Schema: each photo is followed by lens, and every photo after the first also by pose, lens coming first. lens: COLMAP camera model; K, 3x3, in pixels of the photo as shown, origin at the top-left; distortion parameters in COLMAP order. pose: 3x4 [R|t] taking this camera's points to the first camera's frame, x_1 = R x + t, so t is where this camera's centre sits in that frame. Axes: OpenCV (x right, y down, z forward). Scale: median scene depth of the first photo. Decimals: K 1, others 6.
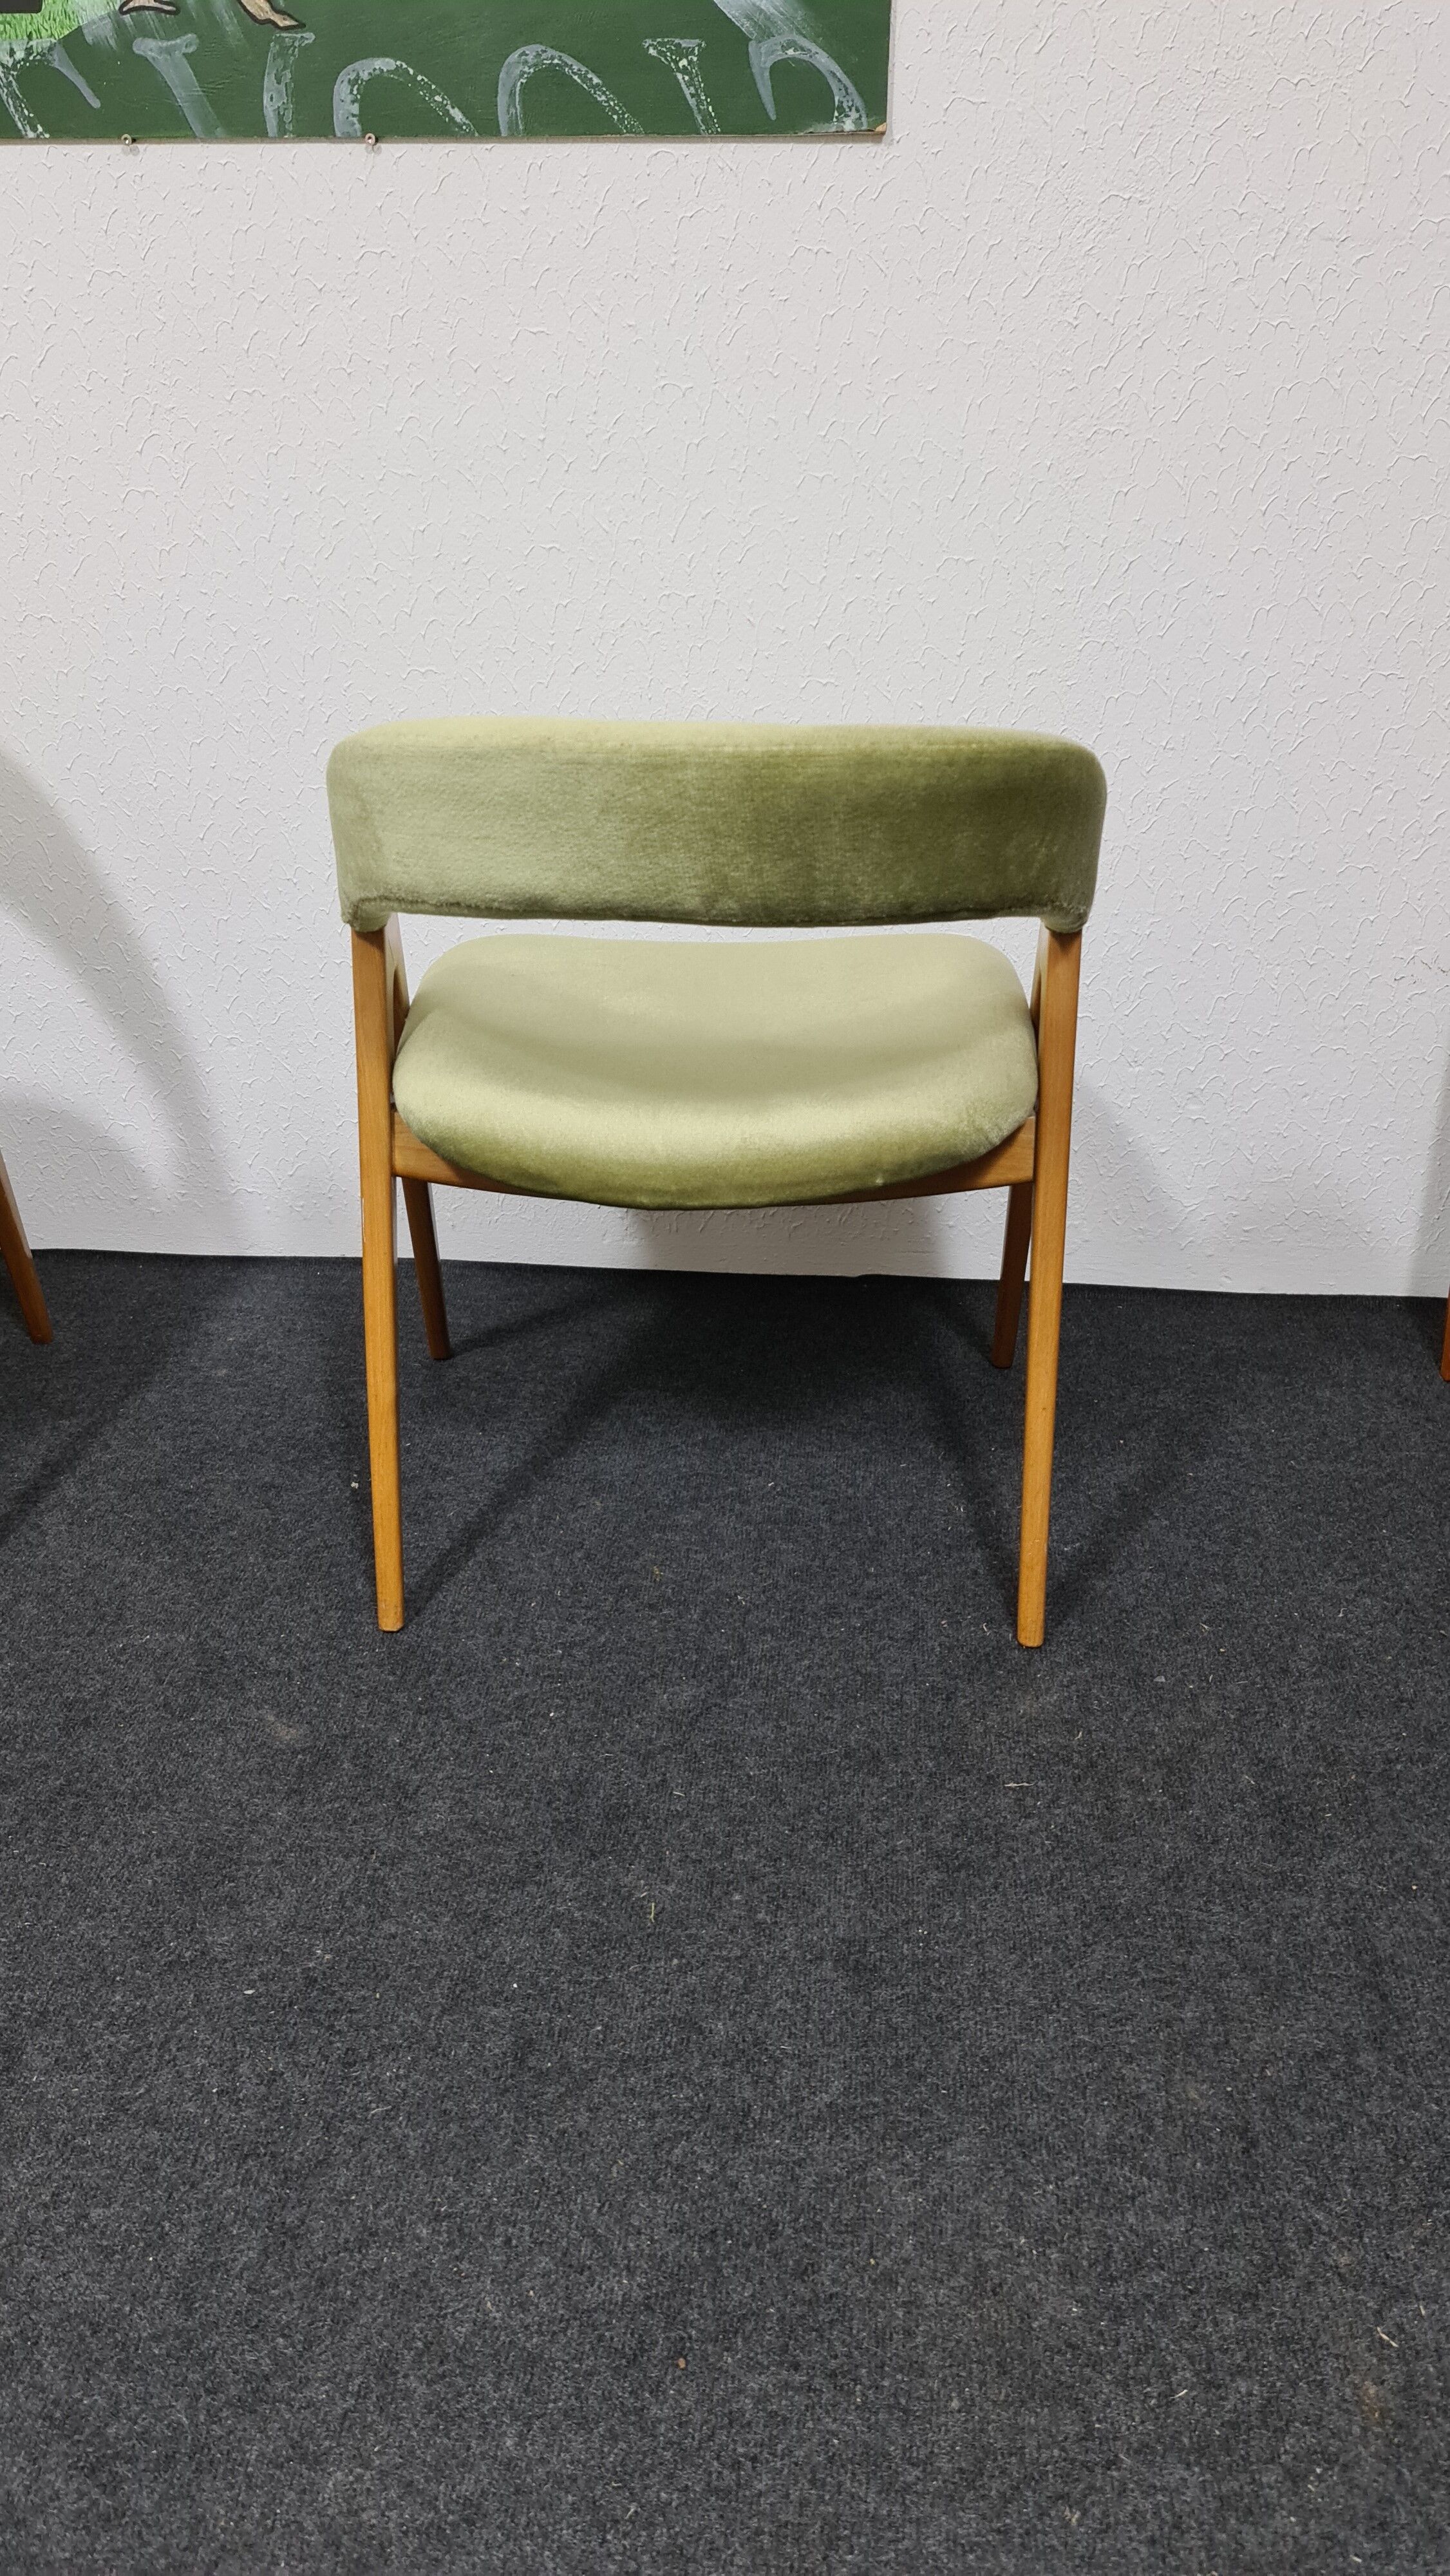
lens RADIAL K [[1894.2, 0, 704.2], [0, 1894.2, 1266.1], [0, 0, 1]] dist [0.075274, -0.061868]
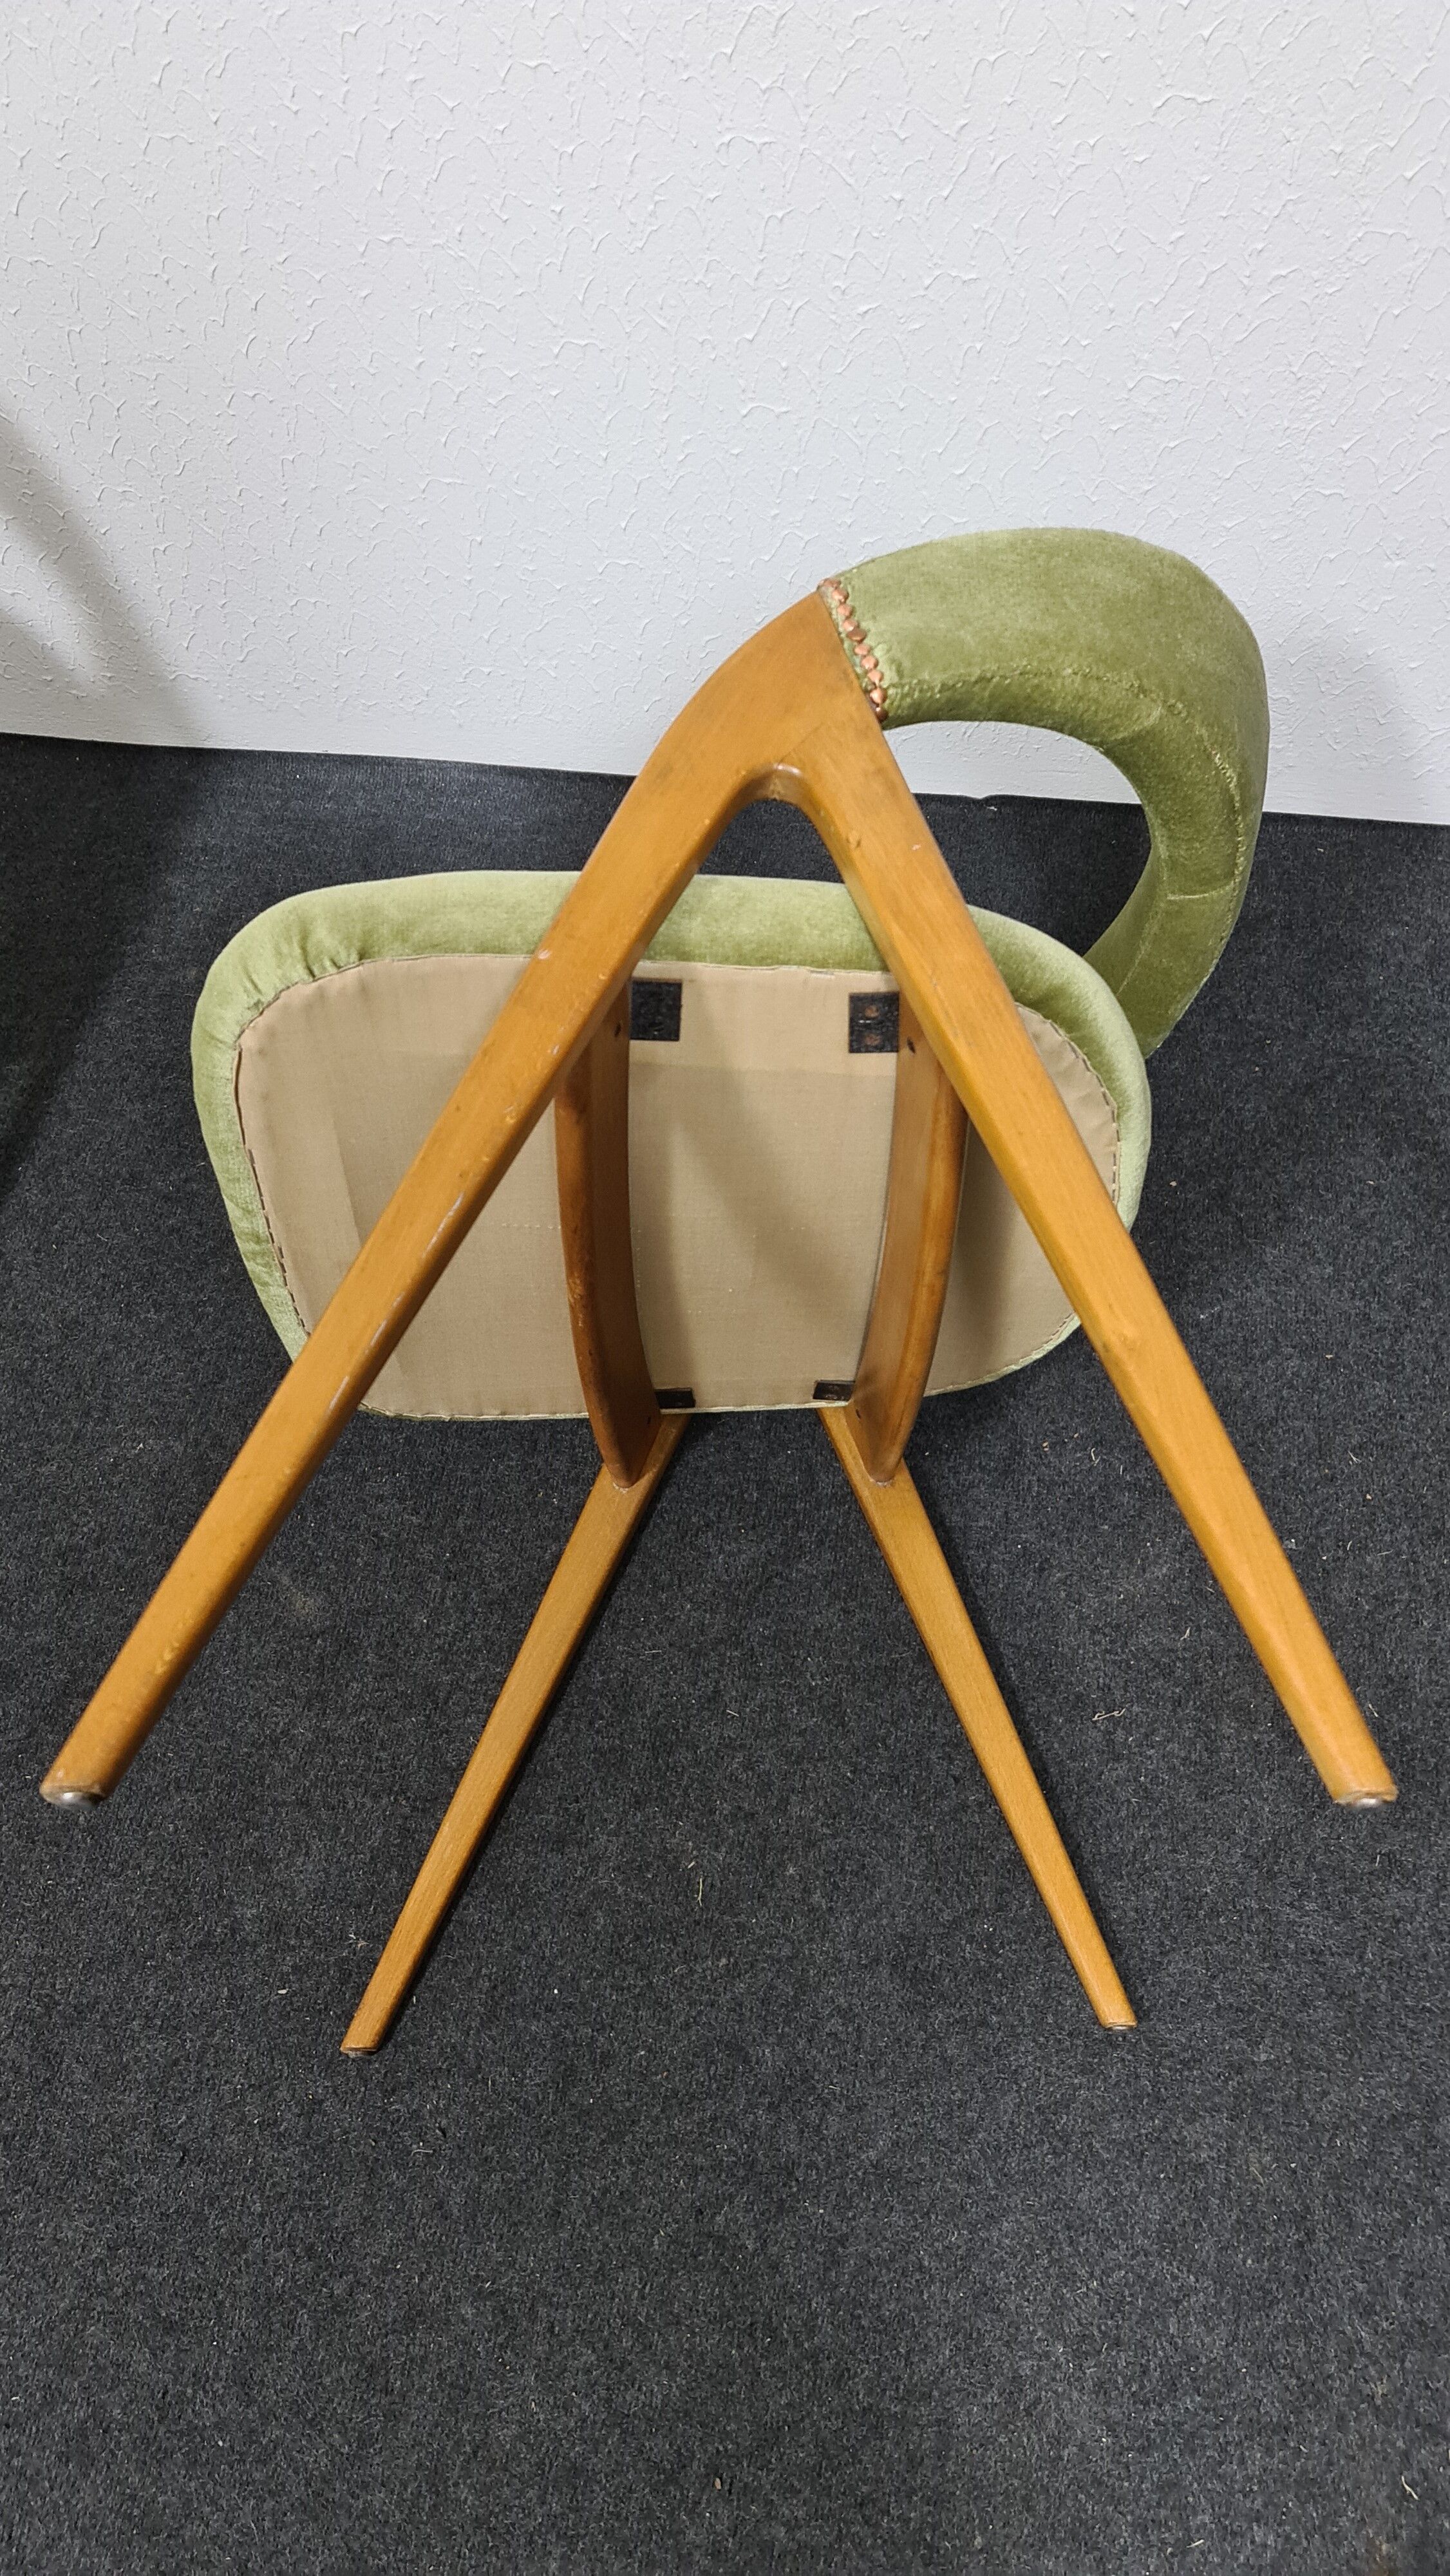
lens RADIAL K [[1894.2, 0, 731.9], [0, 1894.2, 1292.9], [0, 0, 1]] dist [0.075274, -0.061868]
pose [[0.998664, 0.011406, -0.050391, 0.030716], [0.018597, 0.830595, 0.556567, -0.407033], [0.048203, -0.556760, 0.829273, 0.366866]]
